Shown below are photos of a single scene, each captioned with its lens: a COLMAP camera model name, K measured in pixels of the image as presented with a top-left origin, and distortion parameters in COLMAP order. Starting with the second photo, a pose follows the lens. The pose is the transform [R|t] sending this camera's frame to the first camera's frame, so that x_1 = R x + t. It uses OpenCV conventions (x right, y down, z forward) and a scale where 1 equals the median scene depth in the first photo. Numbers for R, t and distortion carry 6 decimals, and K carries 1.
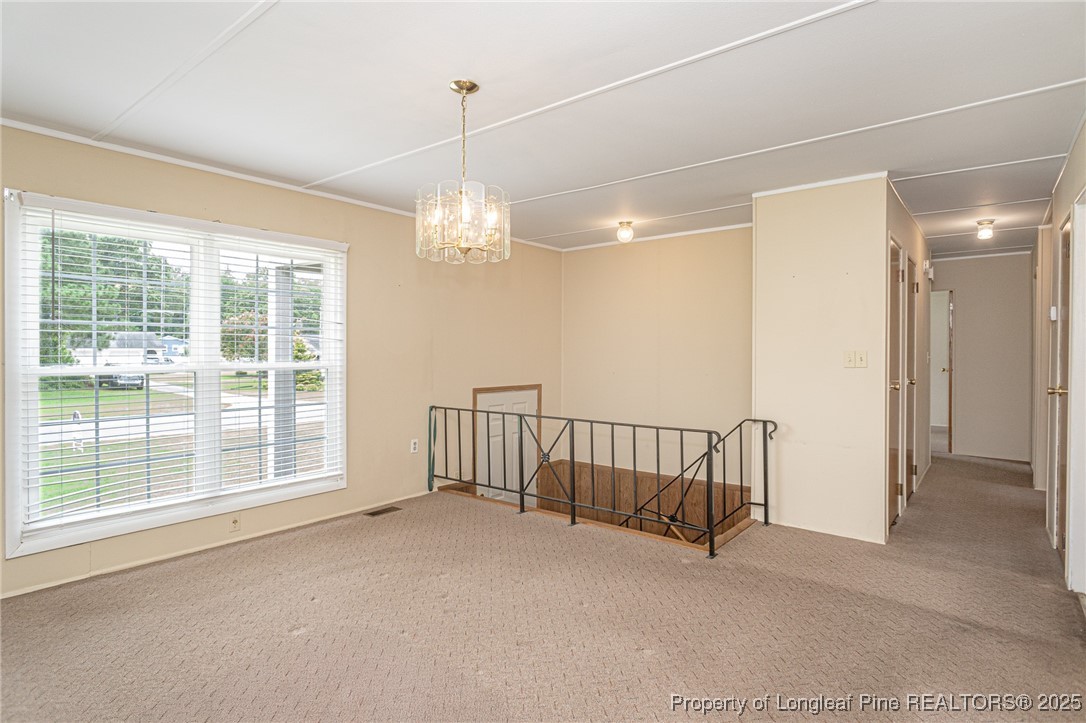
lens RADIAL K [[570.2, 0, 541.6], [0, 570.2, 369.0], [0, 0, 1]] dist [0.001106, 0.000514]
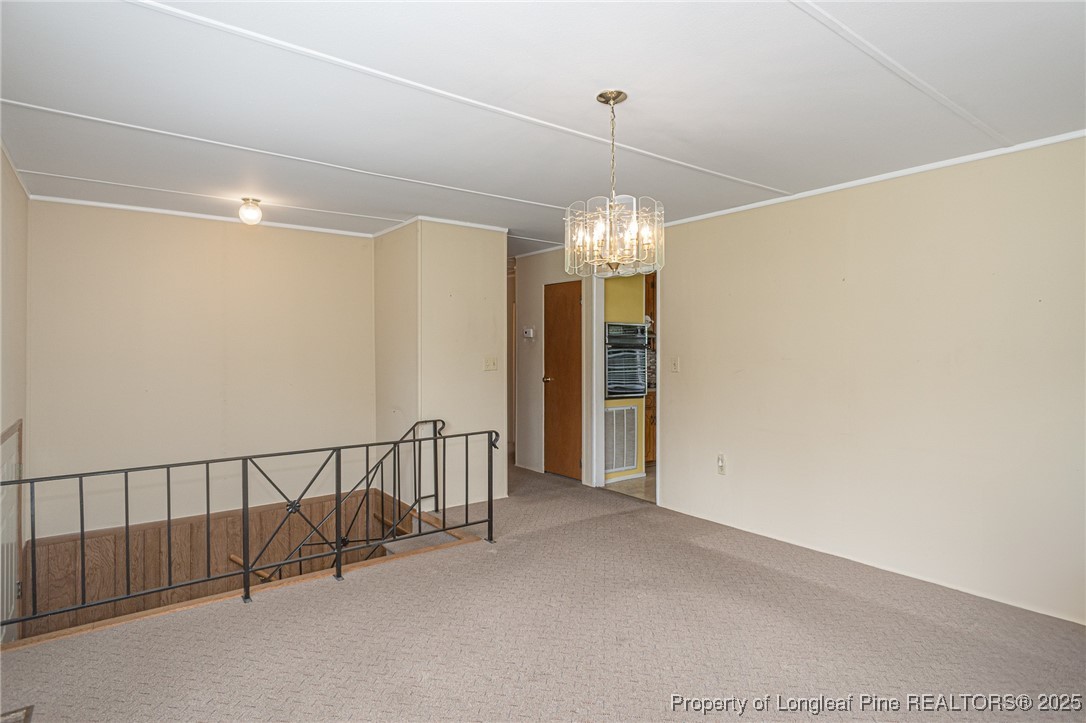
lens RADIAL K [[574.9, 0, 537.9], [0, 574.9, 360.4], [0, 0, 1]] dist [-0.005296, 0.000940]
pose [[0.246714, -0.021105, 0.968859, -0.658009], [0.031316, 0.999414, 0.013796, -0.037097], [-0.968582, 0.026937, 0.247230, 0.521374]]
